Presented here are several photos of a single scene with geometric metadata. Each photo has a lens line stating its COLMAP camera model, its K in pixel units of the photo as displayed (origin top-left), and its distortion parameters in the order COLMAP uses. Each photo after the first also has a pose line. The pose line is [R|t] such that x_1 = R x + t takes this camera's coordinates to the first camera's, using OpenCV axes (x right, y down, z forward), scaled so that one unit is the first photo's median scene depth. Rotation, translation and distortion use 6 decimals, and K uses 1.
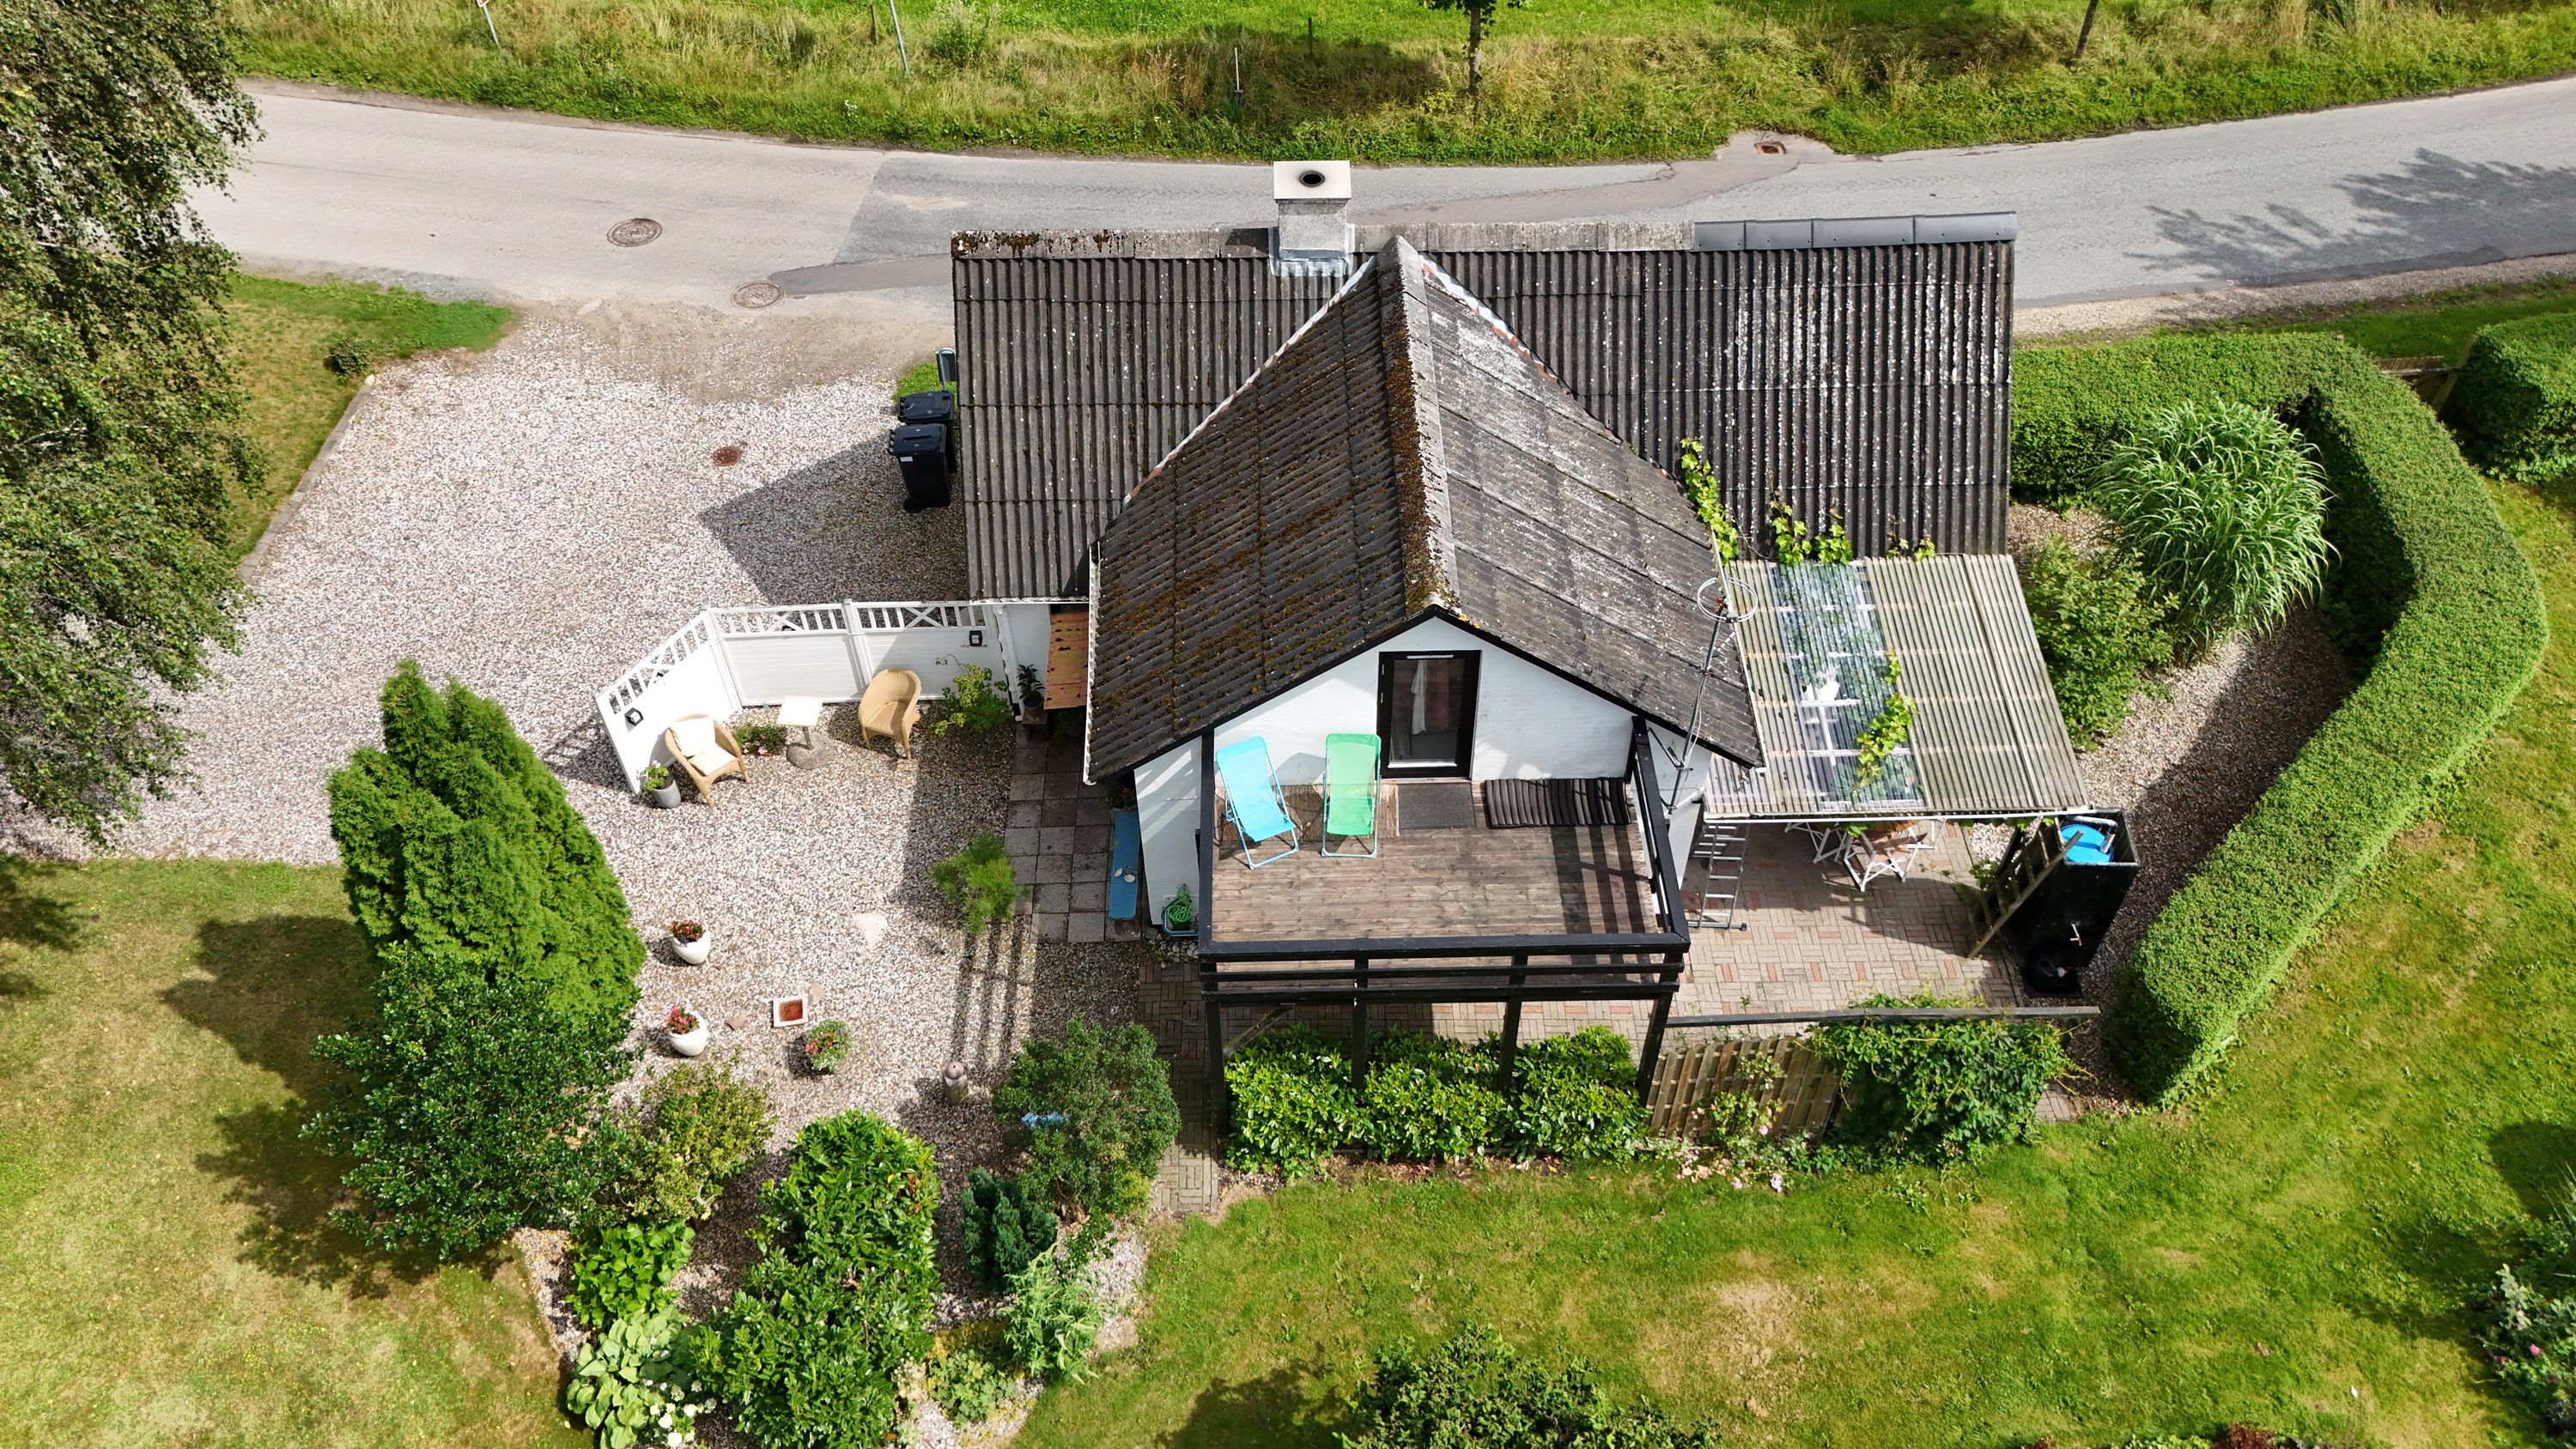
lens RADIAL K [[1769.5, 0, 1287.9], [0, 1769.5, 777.7], [0, 0, 1]] dist [0.002477, 0.001436]
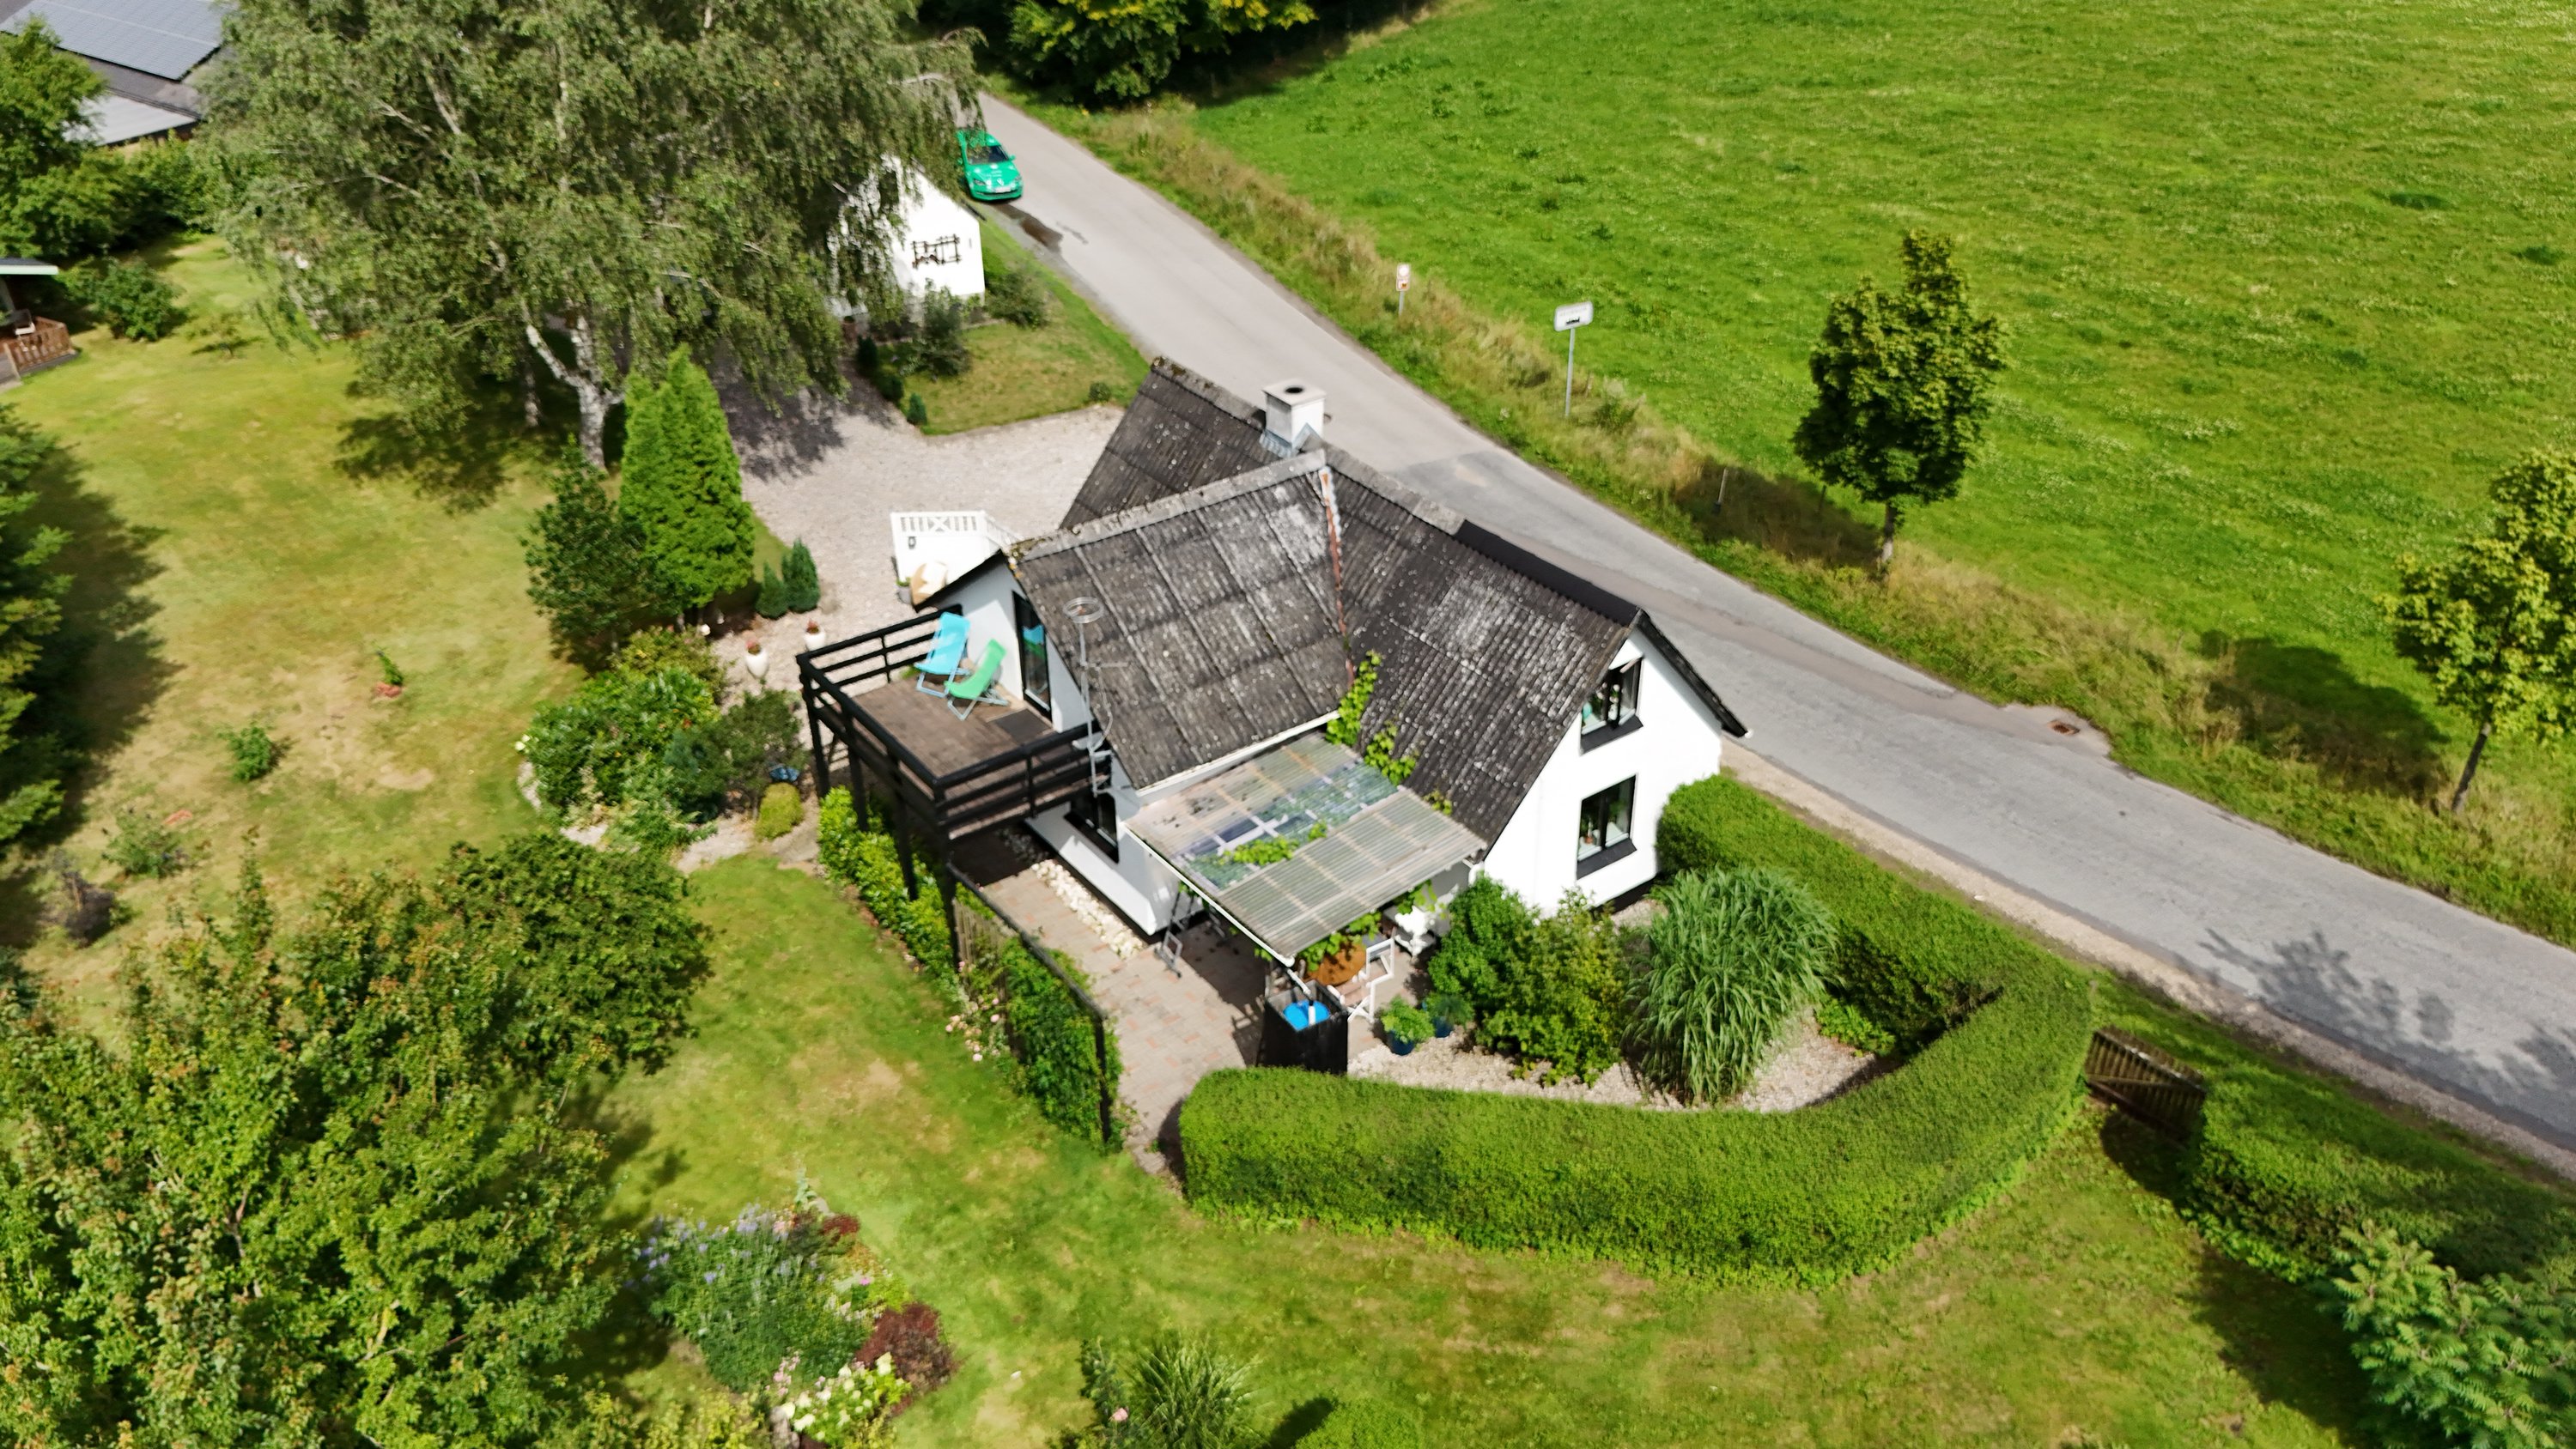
lens RADIAL K [[1846.4, 0, 1328.5], [0, 1846.4, 723.1], [0, 0, 1]] dist [0.005489, -0.000056]
pose [[0.584624, 0.437016, -0.683543, 1.200684], [-0.629288, 0.776033, -0.042073, -0.072116], [0.512065, 0.454742, 0.728696, 0.002322]]
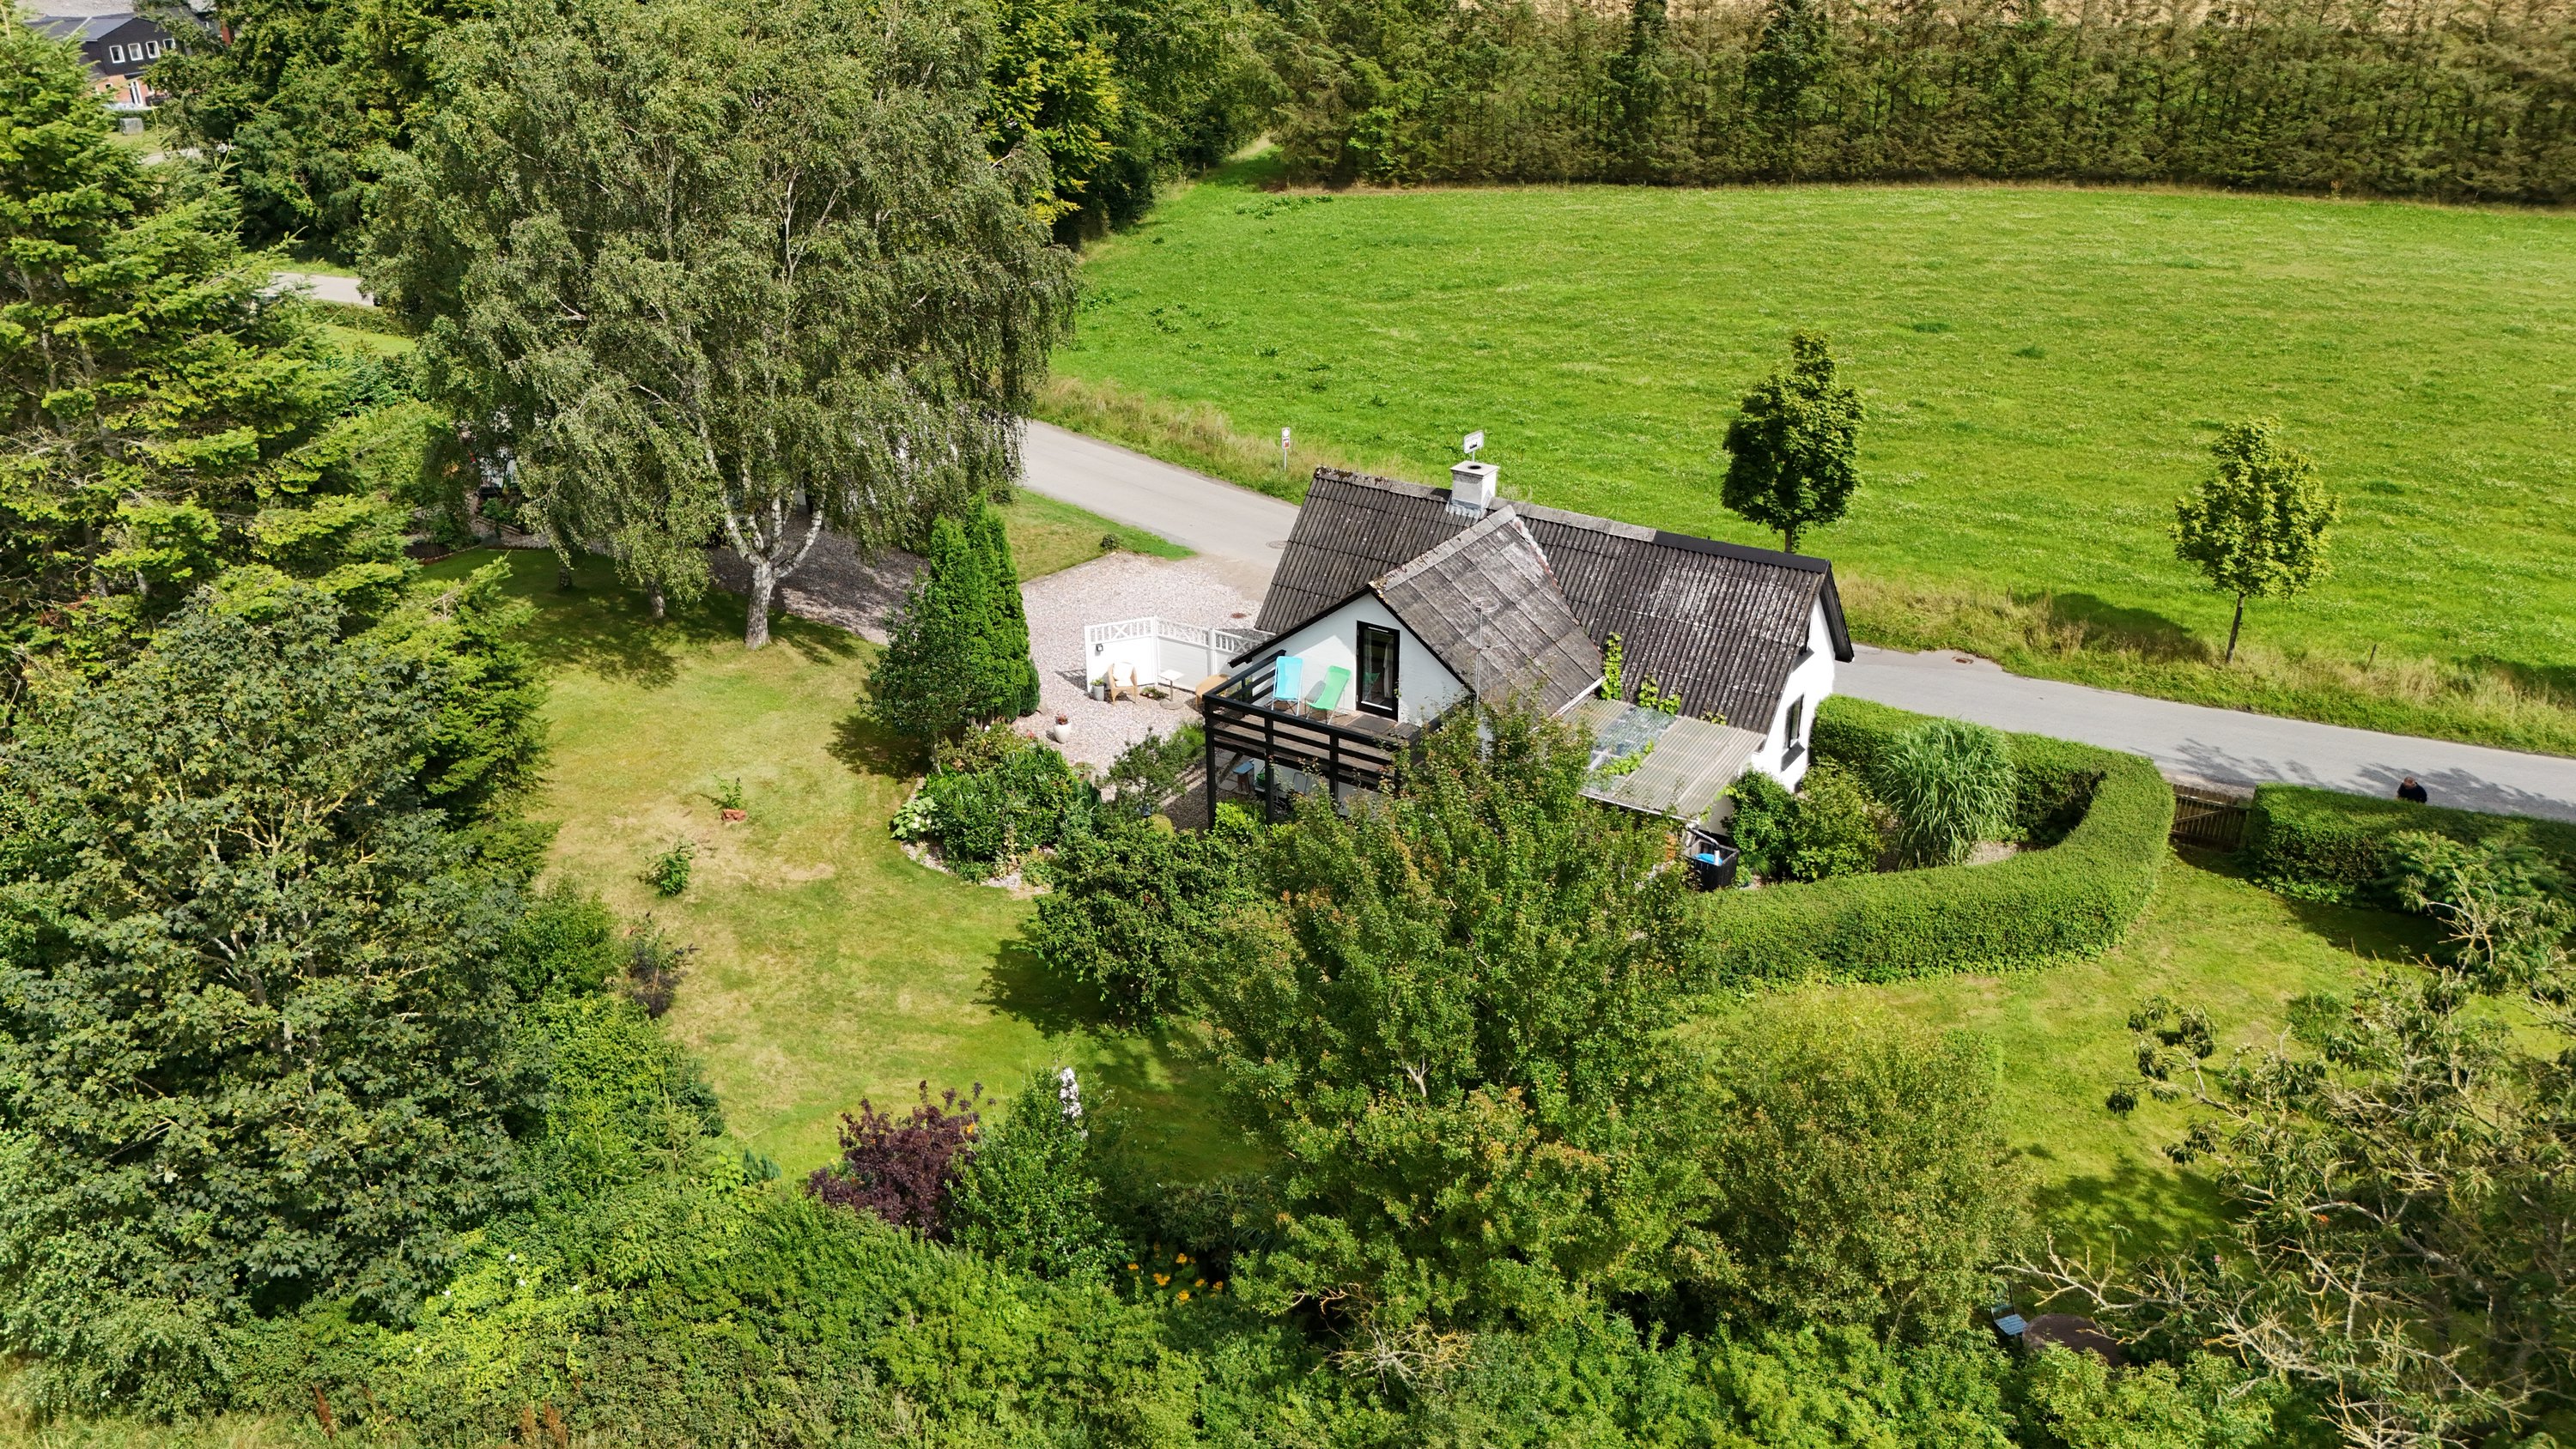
lens RADIAL K [[1769.5, 0, 1287.9], [0, 1769.5, 777.7], [0, 0, 1]] dist [0.002477, 0.001436]
pose [[0.818728, 0.258688, -0.512605, 0.939160], [-0.445462, 0.849462, -0.282804, 0.605823], [0.362281, 0.459886, 0.810714, -0.525813]]
